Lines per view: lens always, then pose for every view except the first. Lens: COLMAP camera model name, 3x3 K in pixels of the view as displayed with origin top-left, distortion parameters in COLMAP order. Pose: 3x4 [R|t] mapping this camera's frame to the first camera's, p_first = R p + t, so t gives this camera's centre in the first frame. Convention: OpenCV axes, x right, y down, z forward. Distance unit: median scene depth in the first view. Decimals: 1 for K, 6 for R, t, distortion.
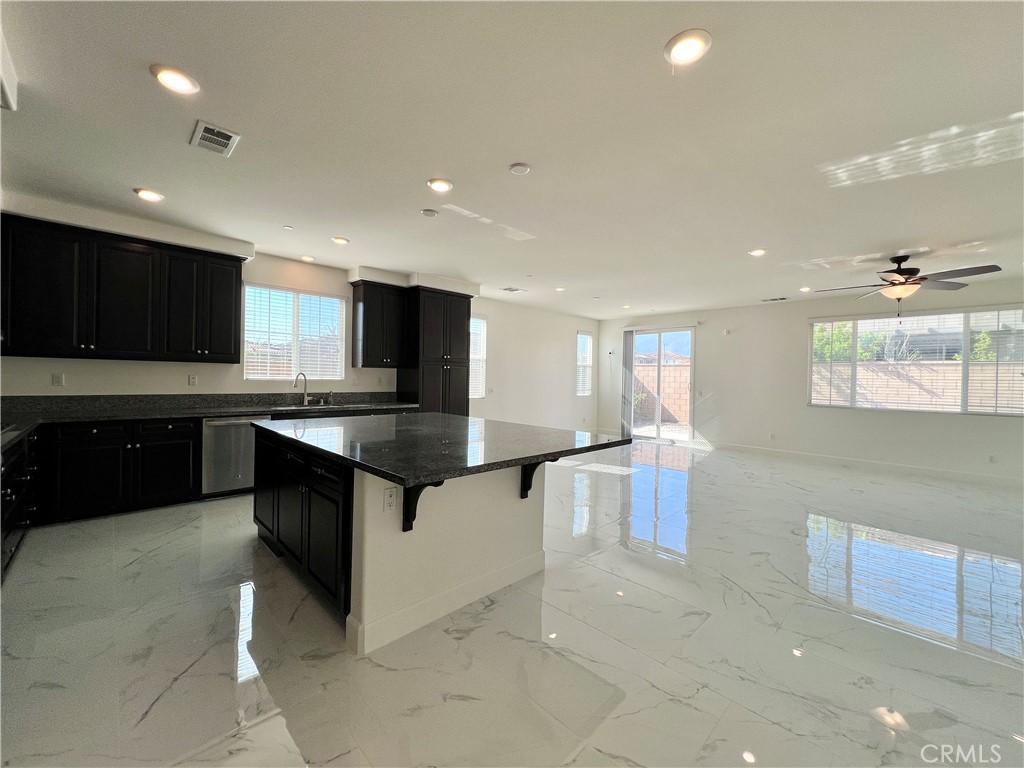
lens RADIAL K [[416.8, 0, 512.2], [0, 416.8, 377.4], [0, 0, 1]] dist [0.000300, -0.000255]
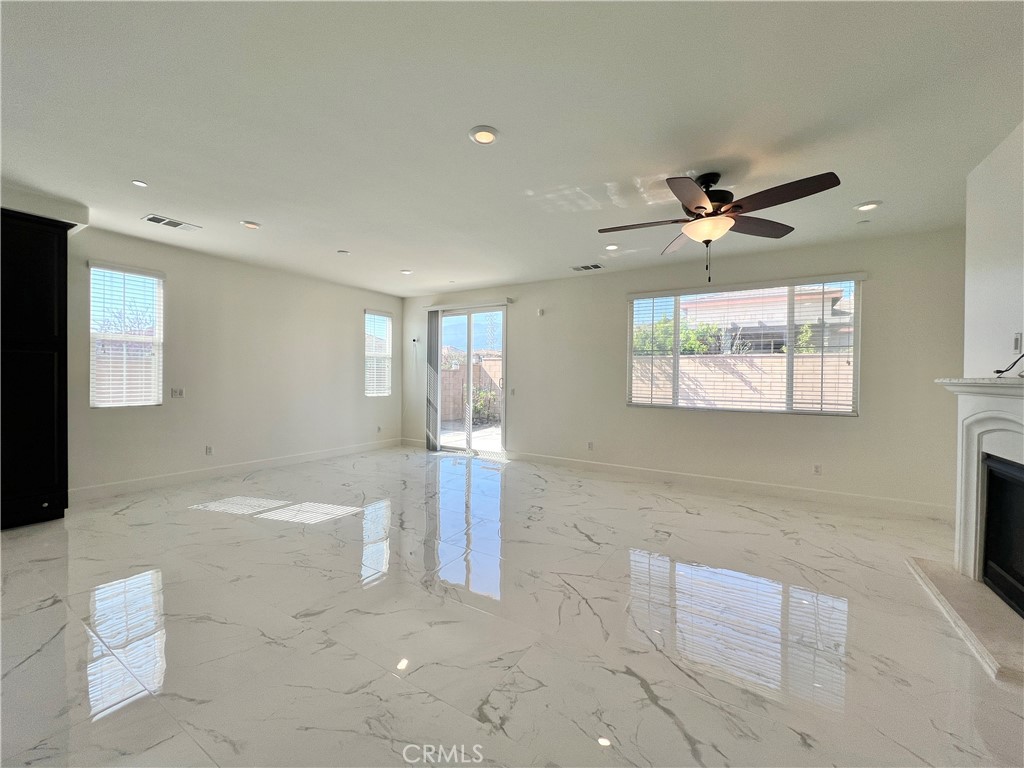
lens RADIAL K [[411.3, 0, 514.6], [0, 411.3, 380.2], [0, 0, 1]] dist [0.001468, 0.000071]
pose [[0.971084, -0.008715, 0.238578, 0.325176], [0.005905, 0.999905, 0.012488, 0.009258], [-0.238664, -0.010718, 0.971043, 0.303974]]
